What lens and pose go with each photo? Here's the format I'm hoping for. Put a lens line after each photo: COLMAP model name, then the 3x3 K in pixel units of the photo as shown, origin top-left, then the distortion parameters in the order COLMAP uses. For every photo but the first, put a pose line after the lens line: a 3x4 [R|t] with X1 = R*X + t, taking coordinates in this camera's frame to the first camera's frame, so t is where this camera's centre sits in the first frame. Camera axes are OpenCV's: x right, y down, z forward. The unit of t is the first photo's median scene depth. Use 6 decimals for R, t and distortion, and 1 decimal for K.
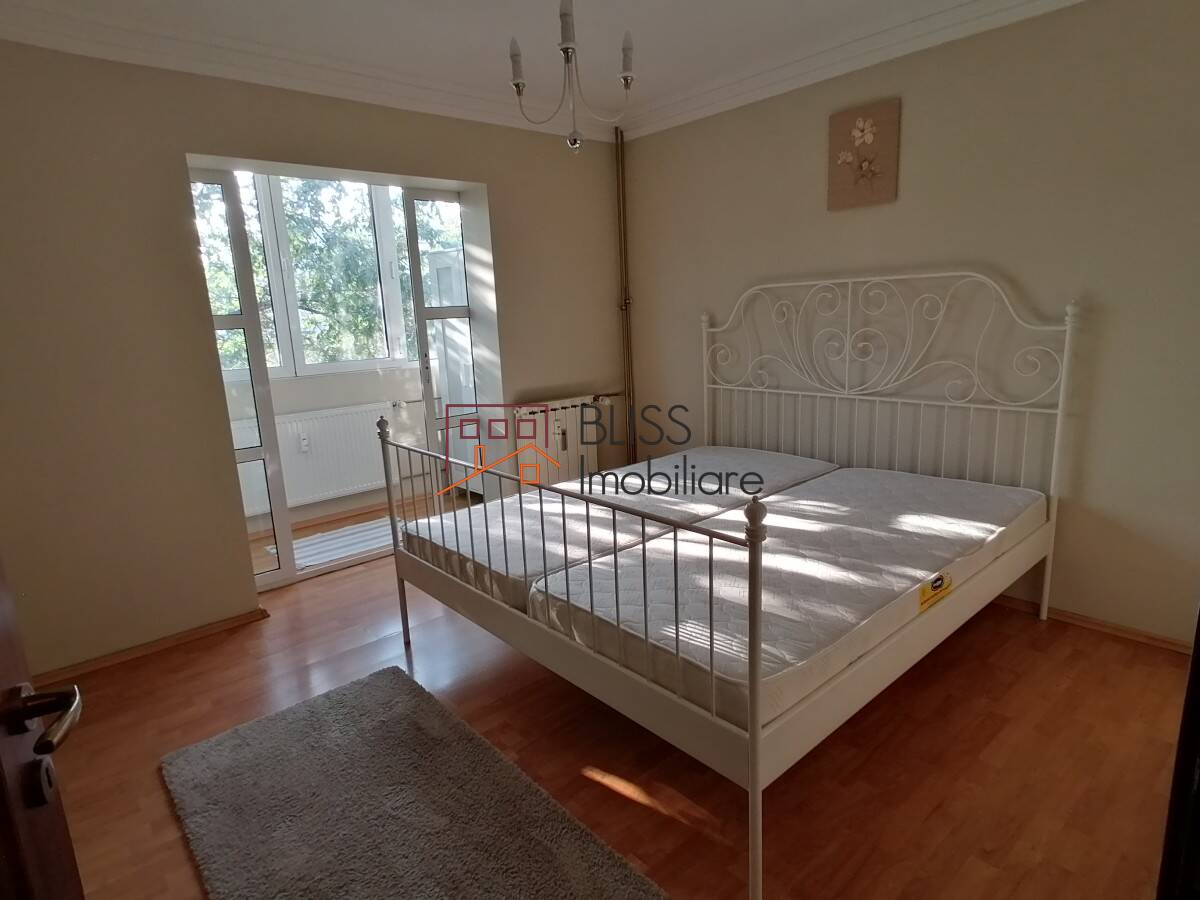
lens RADIAL K [[688.7, 0, 605.5], [0, 688.7, 456.2], [0, 0, 1]] dist [0.011772, -0.001155]
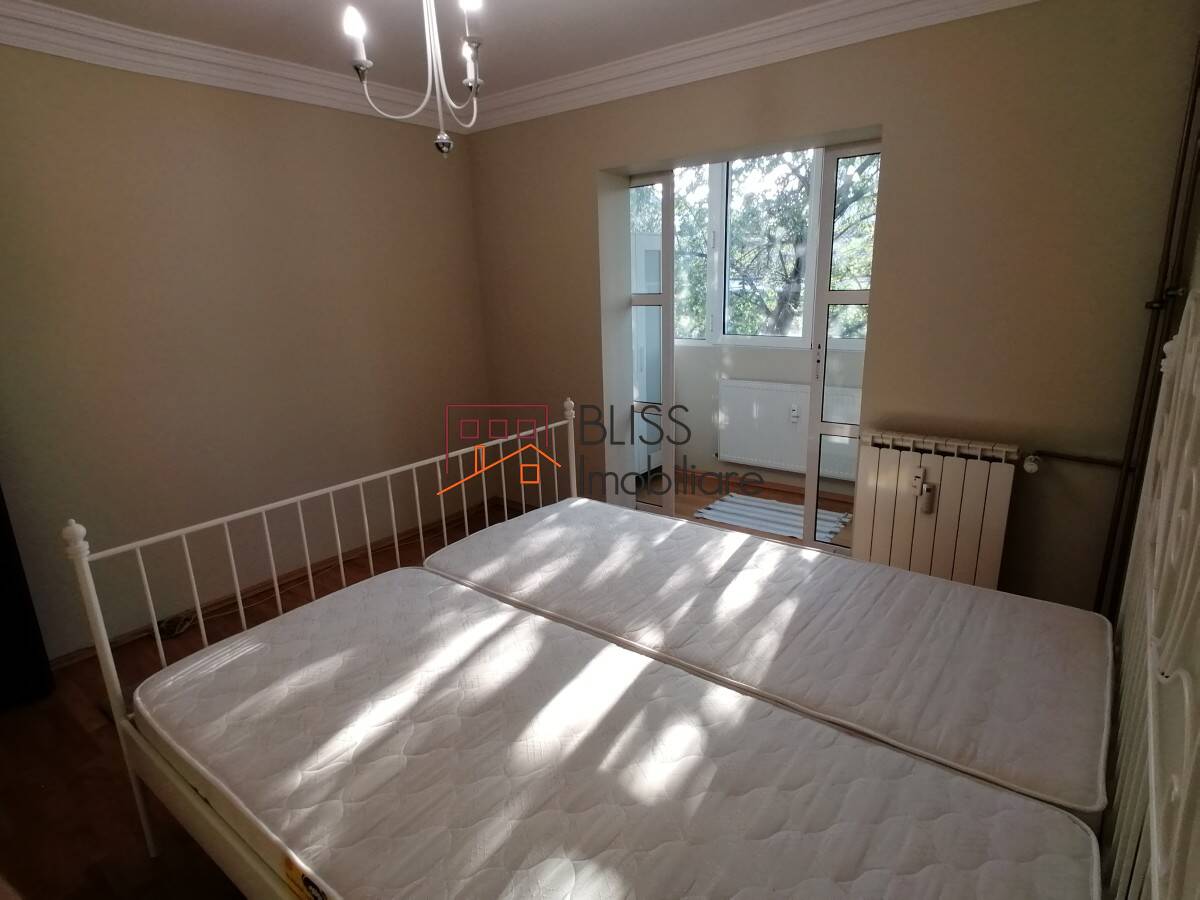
lens RADIAL K [[650.1, 0, 603.0], [0, 650.1, 446.8], [0, 0, 1]] dist [0.001442, 0.000212]
pose [[0.167860, 0.277538, -0.945936, 0.487270], [-0.181525, 0.951846, 0.247060, -0.174860], [0.968954, 0.130239, 0.210157, 0.573782]]
